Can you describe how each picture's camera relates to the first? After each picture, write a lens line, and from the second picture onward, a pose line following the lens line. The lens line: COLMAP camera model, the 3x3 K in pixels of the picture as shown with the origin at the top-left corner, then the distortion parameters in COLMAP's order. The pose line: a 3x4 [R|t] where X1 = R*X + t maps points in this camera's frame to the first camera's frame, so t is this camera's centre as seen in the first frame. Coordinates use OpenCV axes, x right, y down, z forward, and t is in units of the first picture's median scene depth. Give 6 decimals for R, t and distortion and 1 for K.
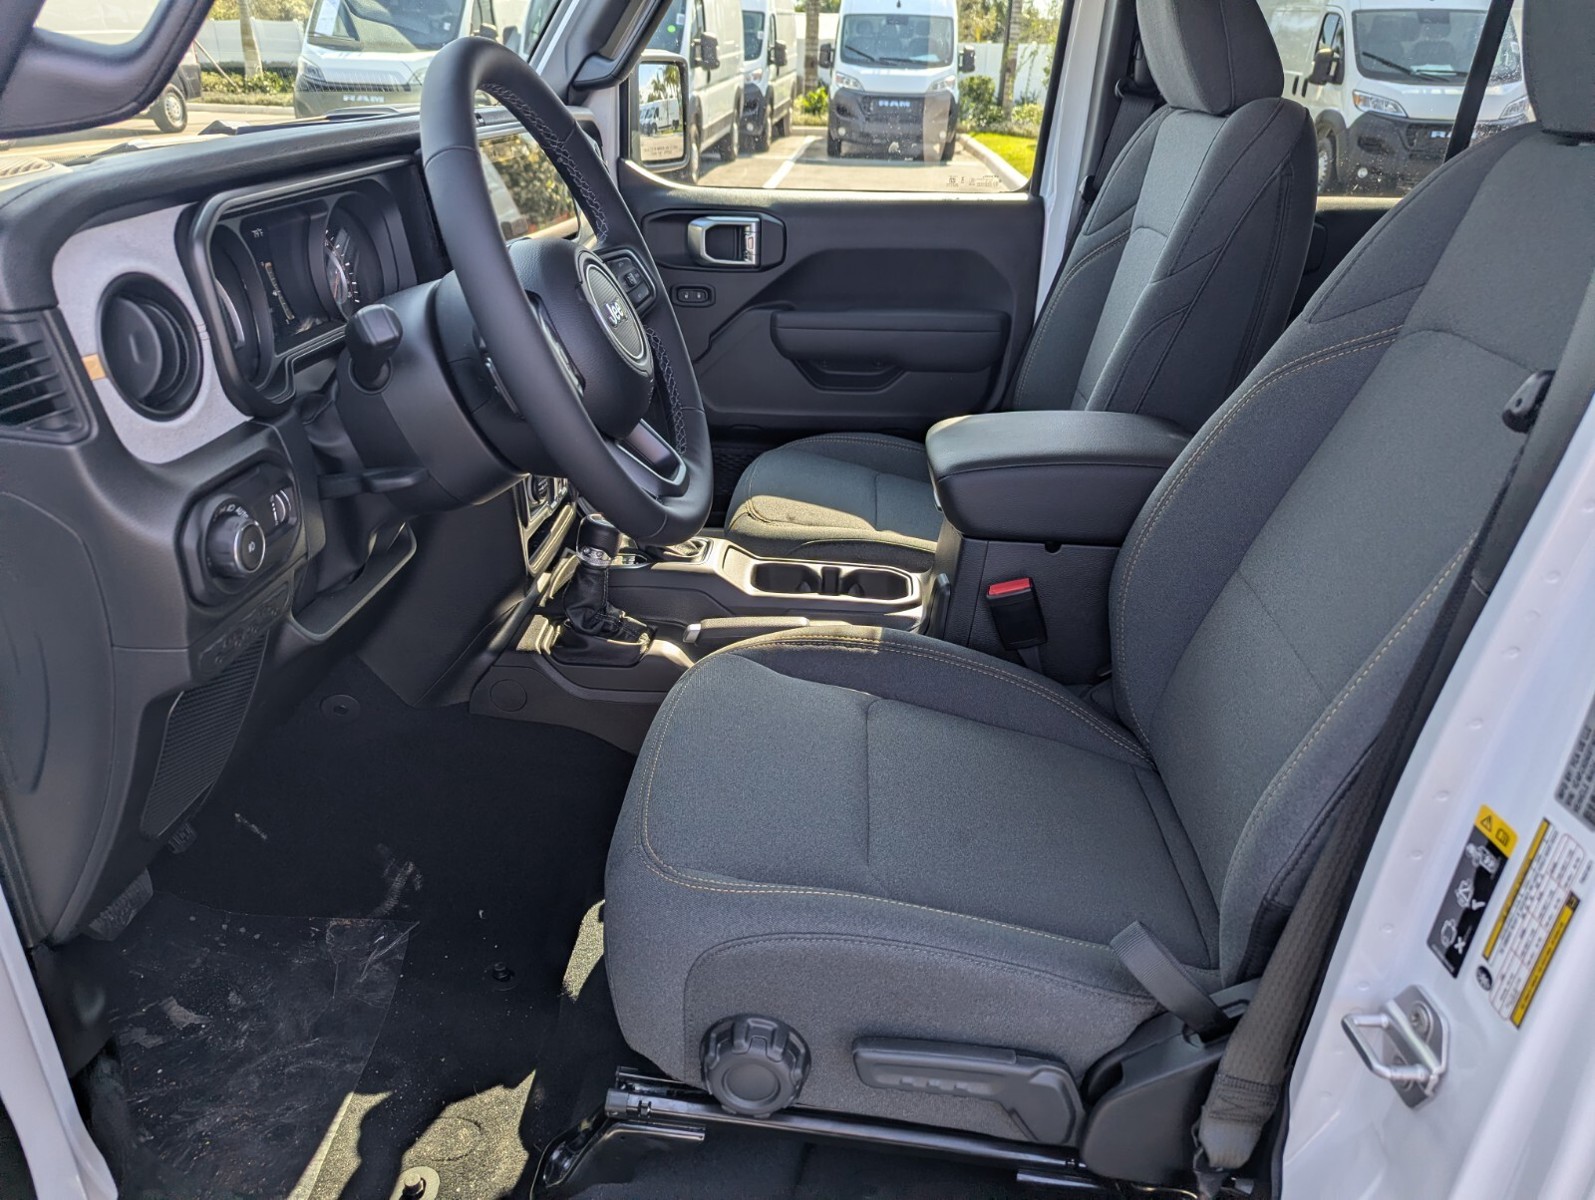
lens RADIAL K [[1130.8, 0, 797.5], [0, 1130.8, 600.0], [0, 0, 1]] dist [0.070876, -0.060931]
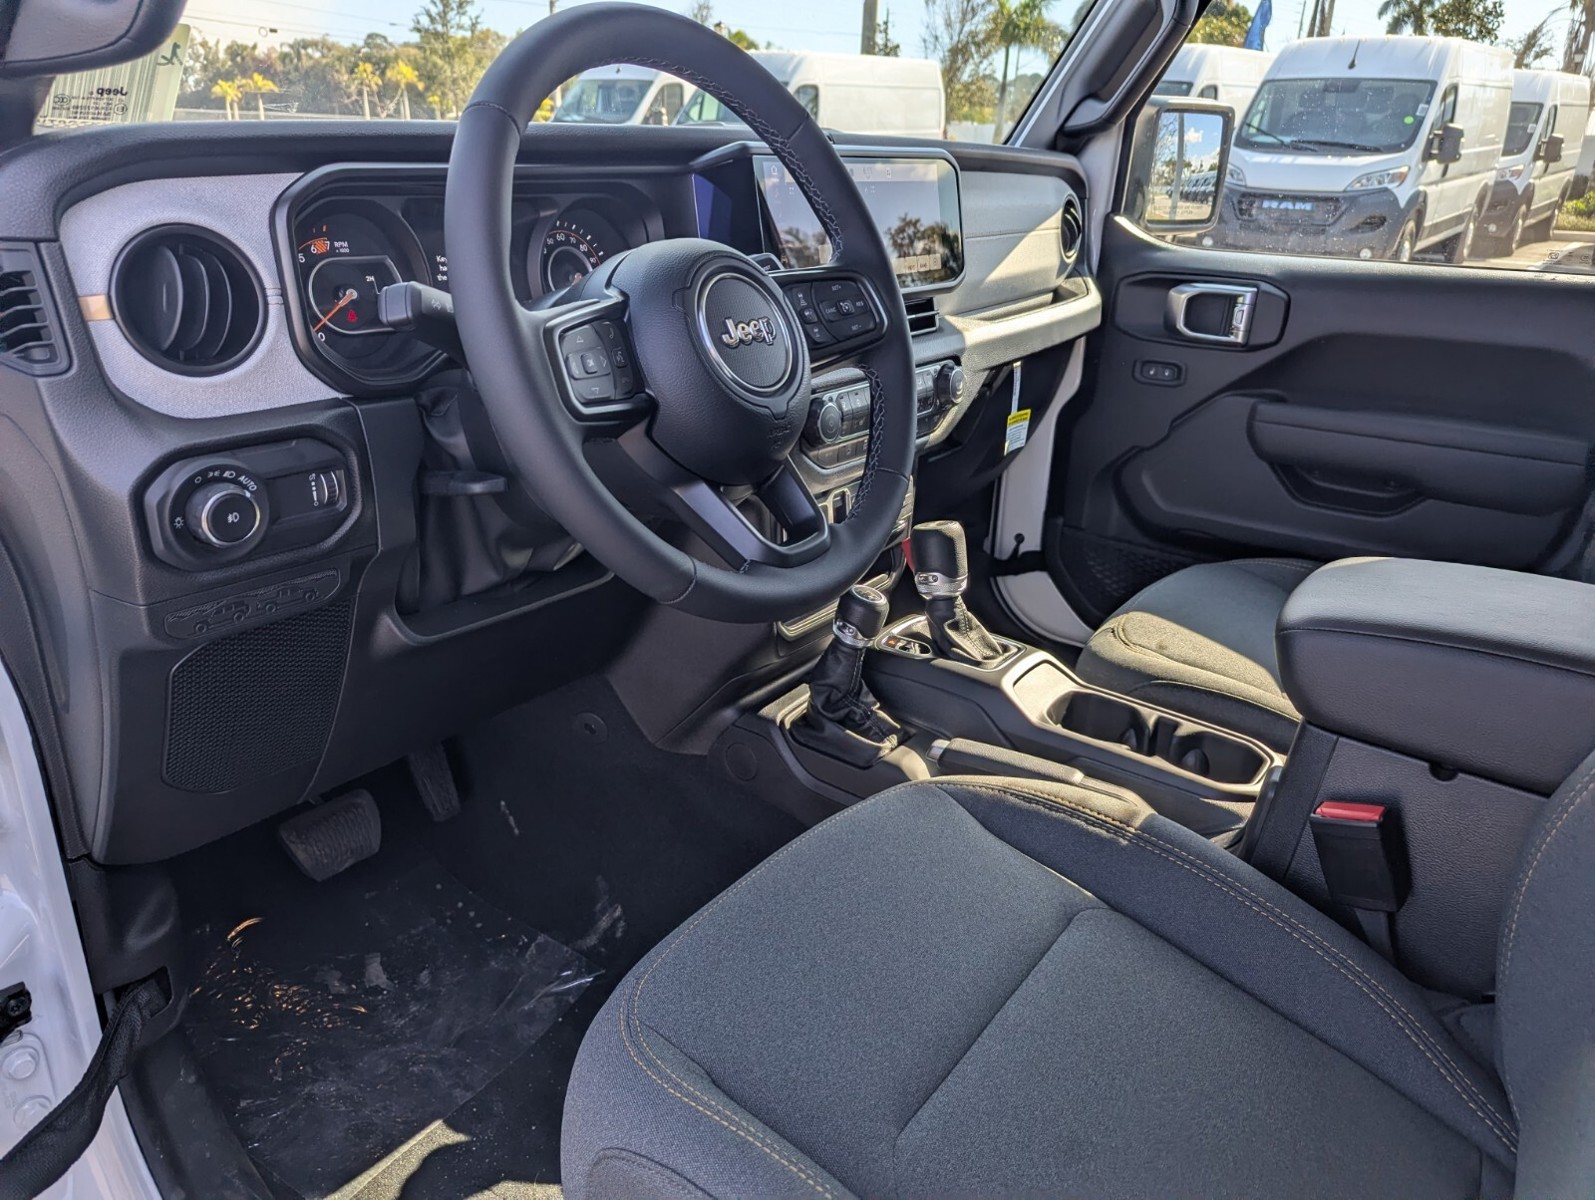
lens RADIAL K [[1130.8, 0, 797.5], [0, 1130.8, 600.0], [0, 0, 1]] dist [0.070876, -0.060931]
pose [[0.840953, 0.204906, -0.500810, 0.122249], [-0.240699, 0.970574, -0.007069, -0.026739], [0.484625, 0.126489, 0.865528, 0.129793]]
